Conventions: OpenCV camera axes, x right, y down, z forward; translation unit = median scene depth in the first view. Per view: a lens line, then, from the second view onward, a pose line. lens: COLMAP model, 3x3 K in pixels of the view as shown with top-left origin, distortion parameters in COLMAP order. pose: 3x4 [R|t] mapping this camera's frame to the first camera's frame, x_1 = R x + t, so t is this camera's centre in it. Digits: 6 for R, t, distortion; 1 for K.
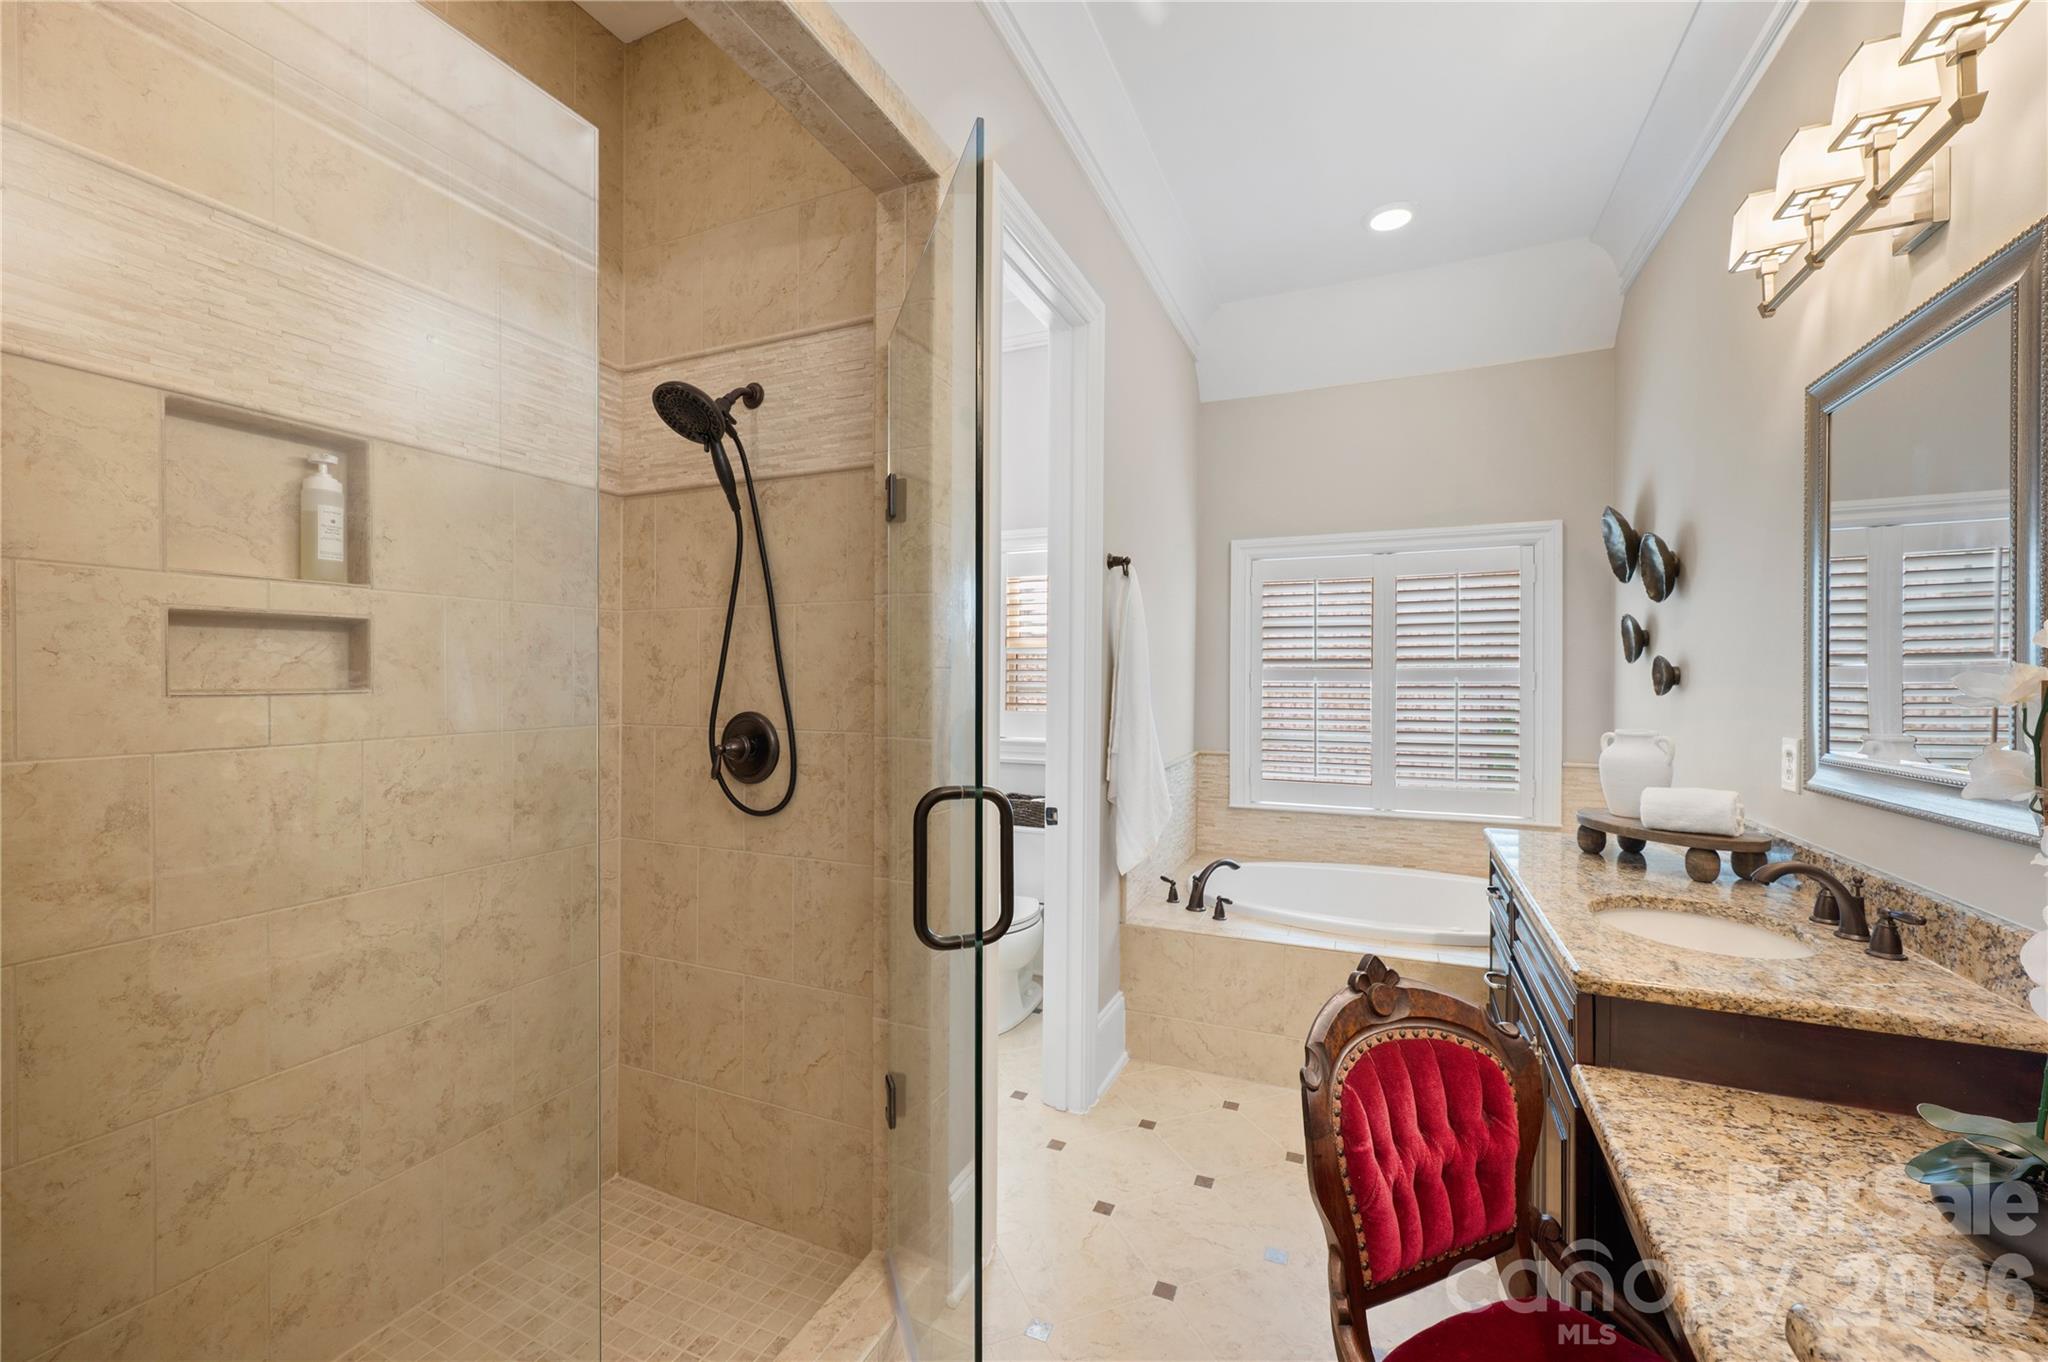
lens RADIAL K [[819.2, 0, 1016.6], [0, 819.2, 686.6], [0, 0, 1]] dist [-0.000605, -0.000398]
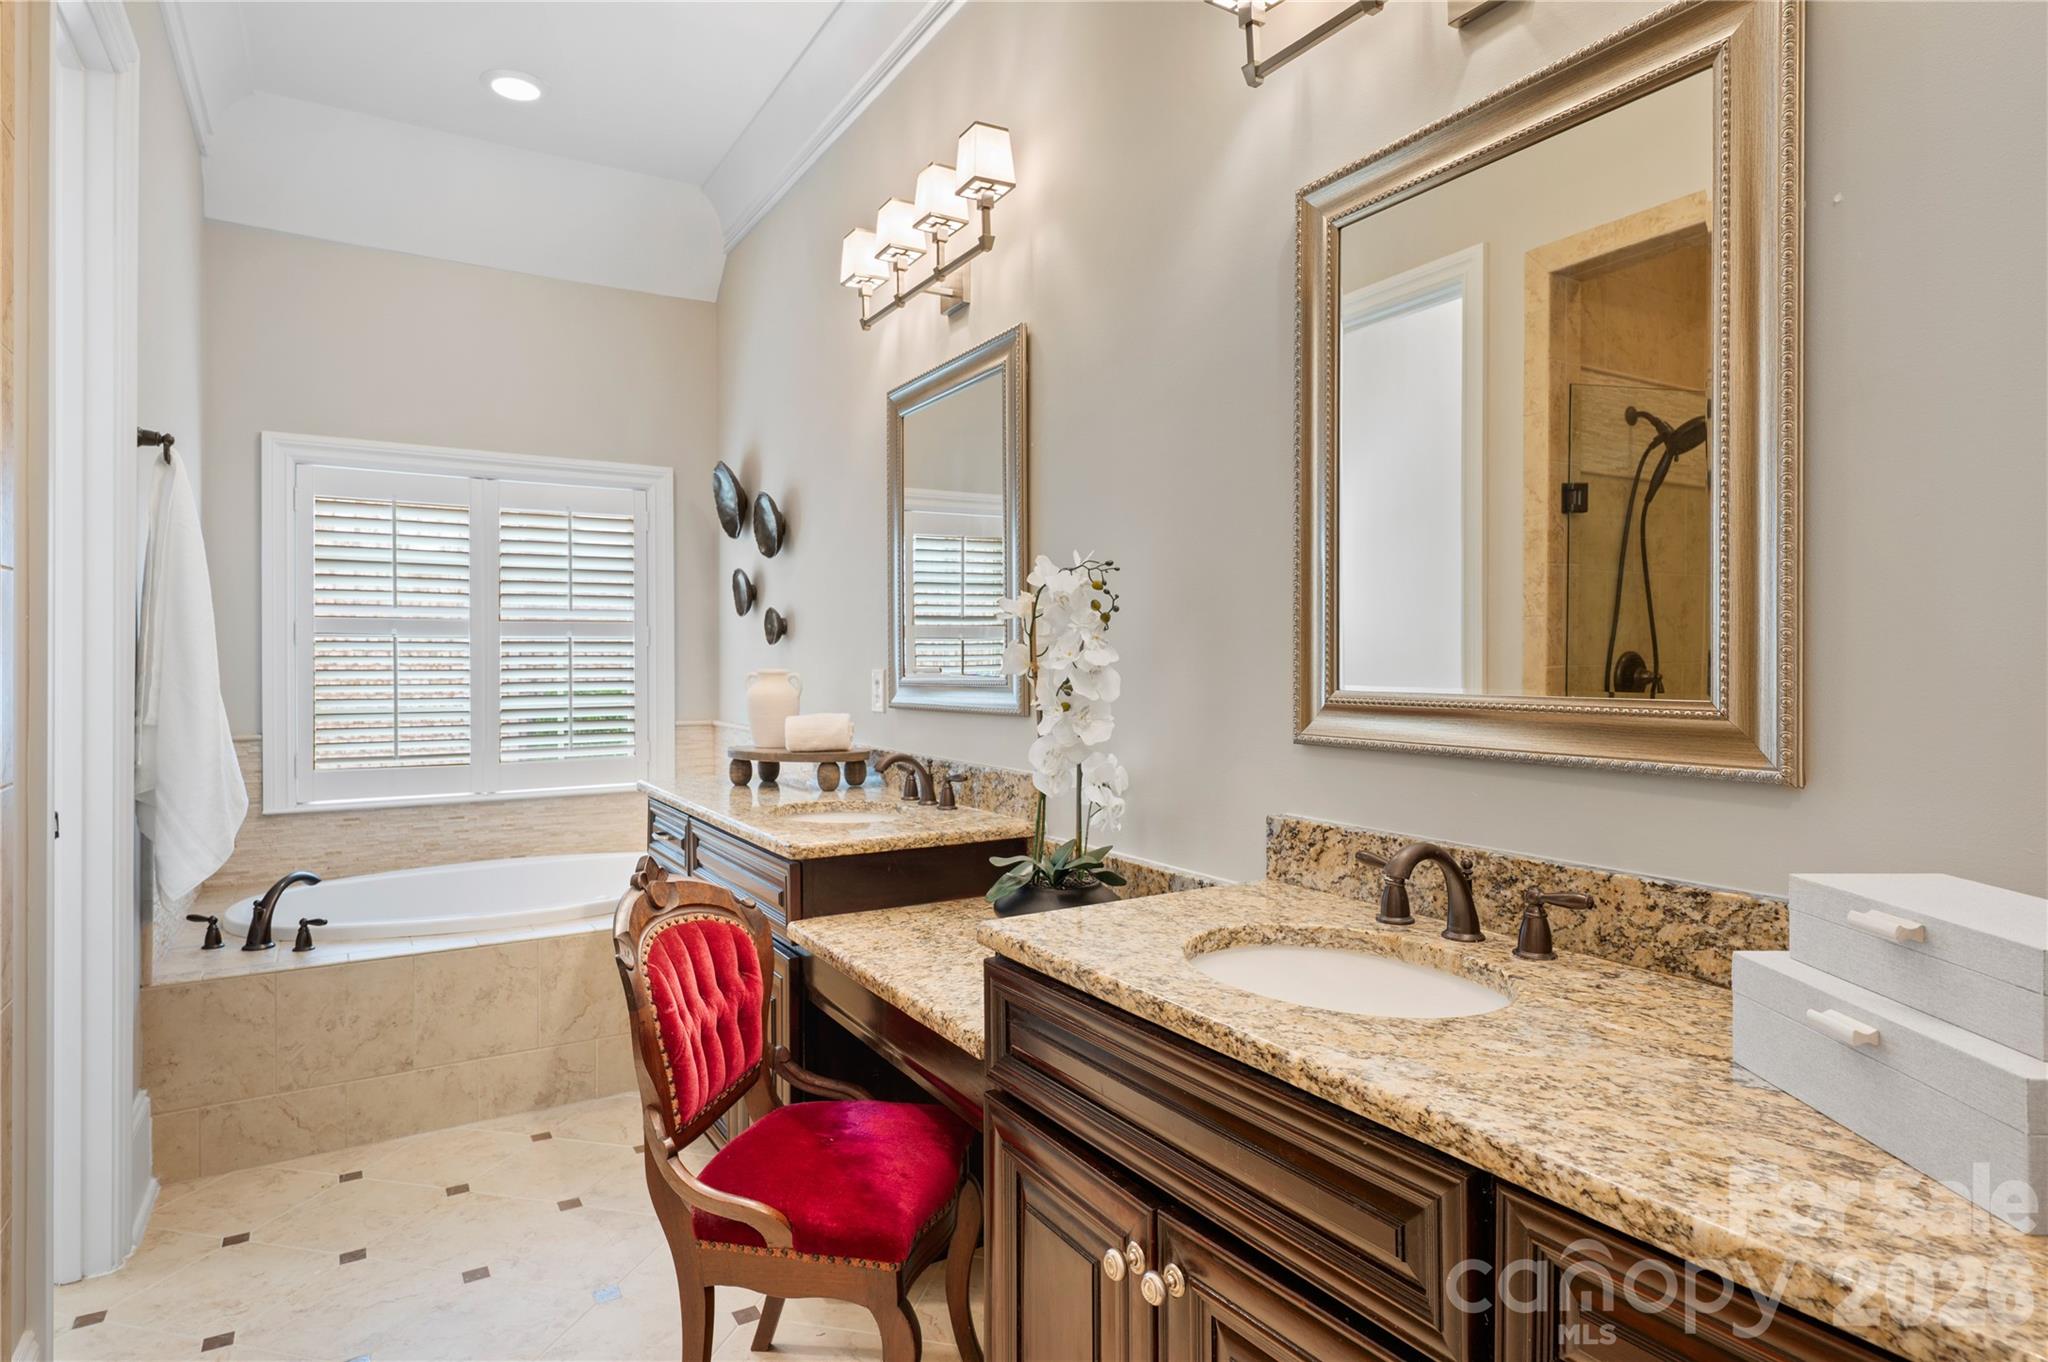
lens RADIAL K [[1137.3, 0, 1026.8], [0, 1137.3, 672.4], [0, 0, 1]] dist [0.002334, 0.002584]
pose [[0.568171, -0.008836, 0.822863, -0.353463], [0.009825, 0.999944, 0.003953, 0.062209], [-0.822852, 0.005839, 0.568226, -0.175051]]
